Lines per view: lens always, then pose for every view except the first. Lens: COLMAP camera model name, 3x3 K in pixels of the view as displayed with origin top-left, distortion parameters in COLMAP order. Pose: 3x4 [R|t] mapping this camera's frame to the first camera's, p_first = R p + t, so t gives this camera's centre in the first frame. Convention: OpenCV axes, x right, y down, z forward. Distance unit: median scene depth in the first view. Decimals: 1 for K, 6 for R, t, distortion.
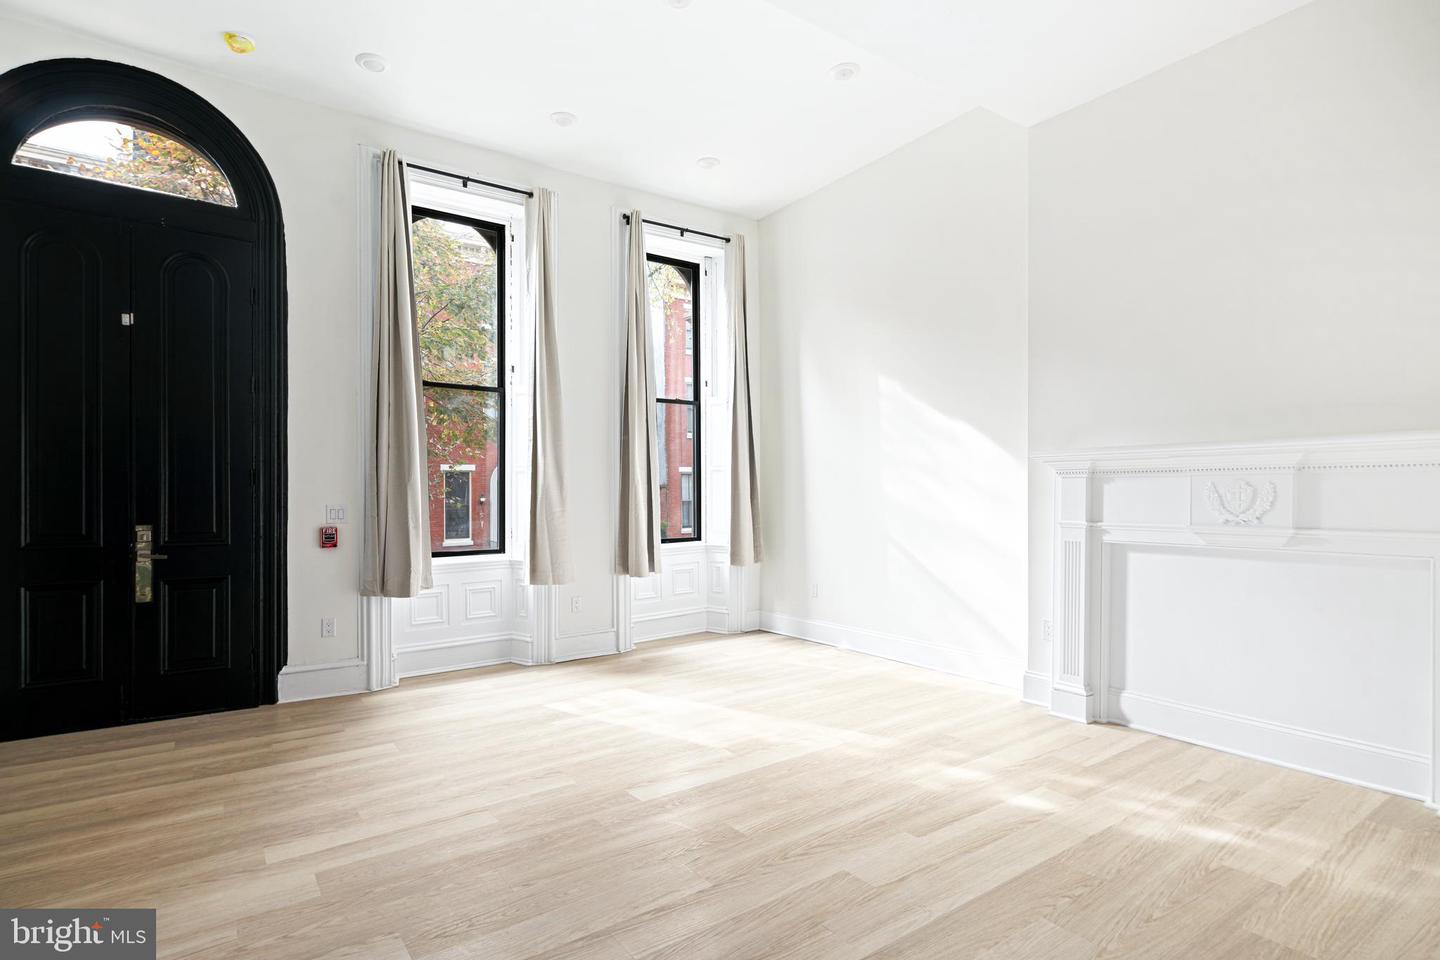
lens RADIAL K [[726.2, 0, 704.6], [0, 726.2, 478.5], [0, 0, 1]] dist [-0.002861, -0.000661]
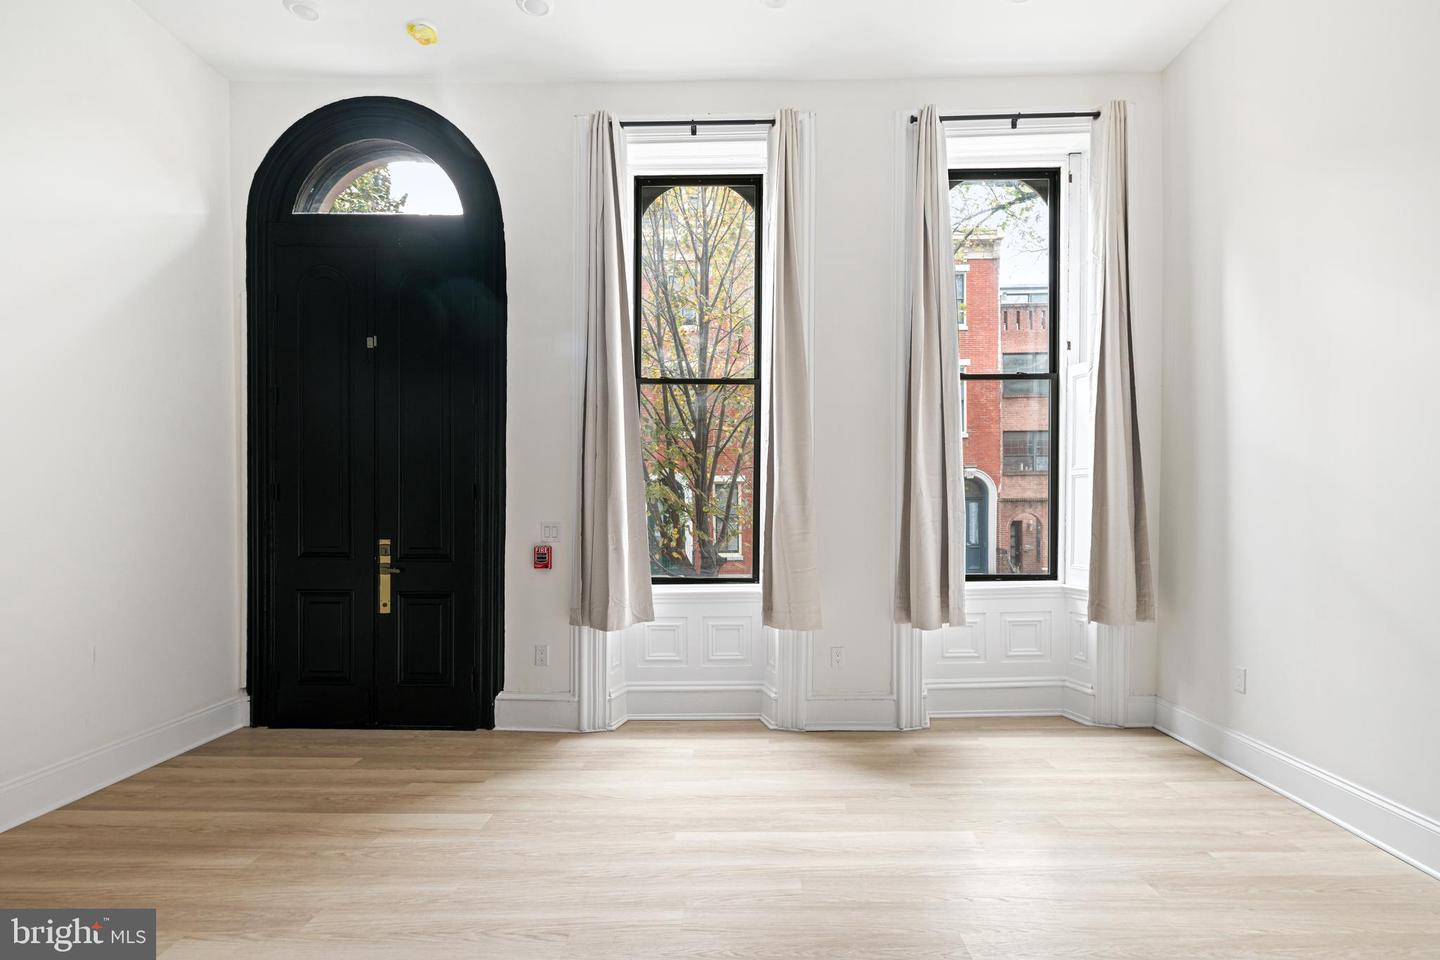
lens RADIAL K [[741.6, 0, 722.3], [0, 741.6, 507.5], [0, 0, 1]] dist [0.000404, -0.000753]
pose [[0.808146, 0.002308, -0.588978, 0.221359], [0.011140, 0.999754, 0.019203, 0.003577], [0.588878, -0.022080, 0.807921, 0.390010]]
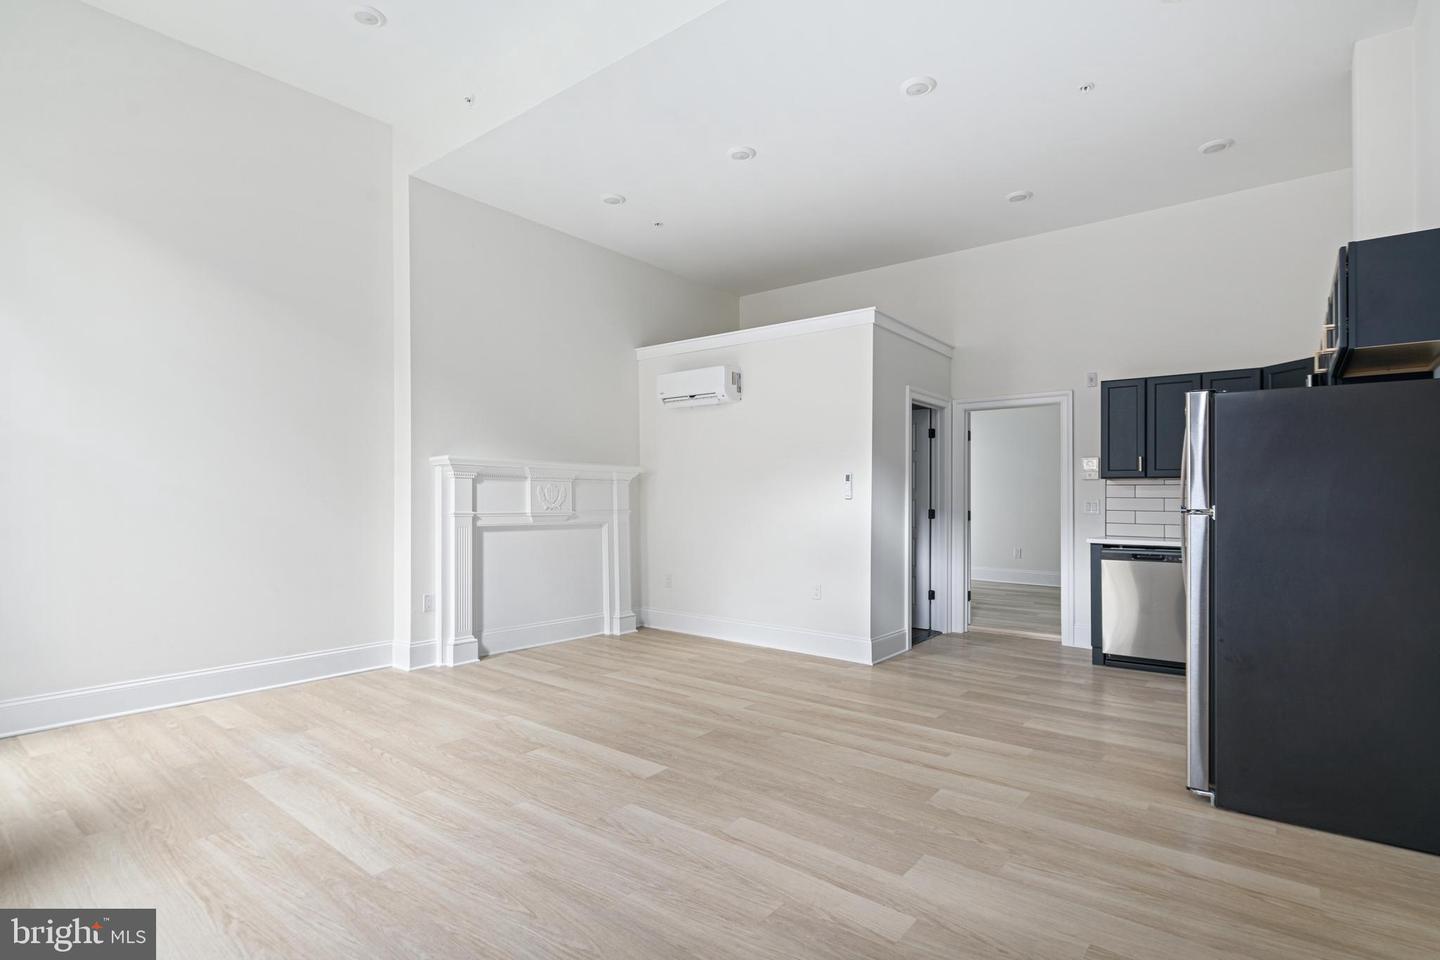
lens RADIAL K [[726.2, 0, 704.6], [0, 726.2, 478.5], [0, 0, 1]] dist [-0.002861, -0.000661]
pose [[-0.264464, 0.032595, 0.963844, -0.730080], [-0.015266, 0.999162, -0.037978, 0.036920], [-0.964275, -0.024758, -0.263745, 0.790737]]
